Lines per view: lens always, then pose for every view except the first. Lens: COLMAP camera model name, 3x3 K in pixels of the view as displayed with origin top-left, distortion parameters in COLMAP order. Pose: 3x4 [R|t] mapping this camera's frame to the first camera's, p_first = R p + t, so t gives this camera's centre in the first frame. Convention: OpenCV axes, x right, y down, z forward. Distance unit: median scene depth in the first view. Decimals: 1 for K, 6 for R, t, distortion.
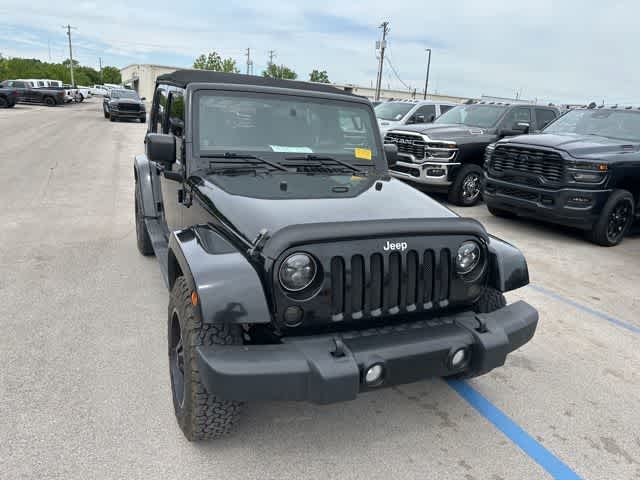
lens RADIAL K [[453.0, 0, 317.4], [0, 453.0, 241.9], [0, 0, 1]] dist [0.033575, -0.030090]
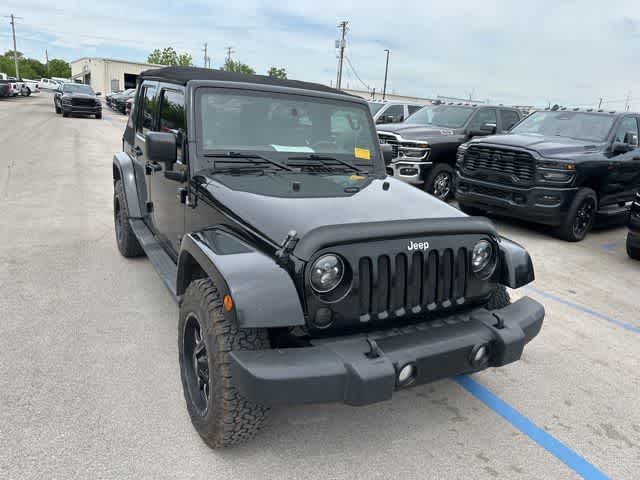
lens RADIAL K [[453.0, 0, 317.4], [0, 453.0, 241.9], [0, 0, 1]] dist [0.033575, -0.030090]
pose [[0.995971, -0.012999, 0.088726, -0.076700], [0.012663, 0.999910, 0.004348, -0.003580], [-0.088775, -0.003207, 0.996047, 0.006250]]
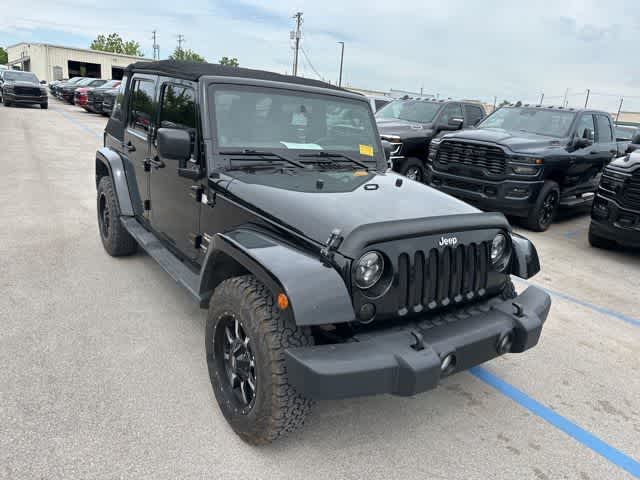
lens RADIAL K [[453.0, 0, 317.4], [0, 453.0, 241.9], [0, 0, 1]] dist [0.033575, -0.030090]
pose [[0.981899, -0.033265, 0.186463, -0.176228], [0.029431, 0.999295, 0.023295, -0.012258], [-0.187107, -0.017386, 0.982186, 0.007587]]
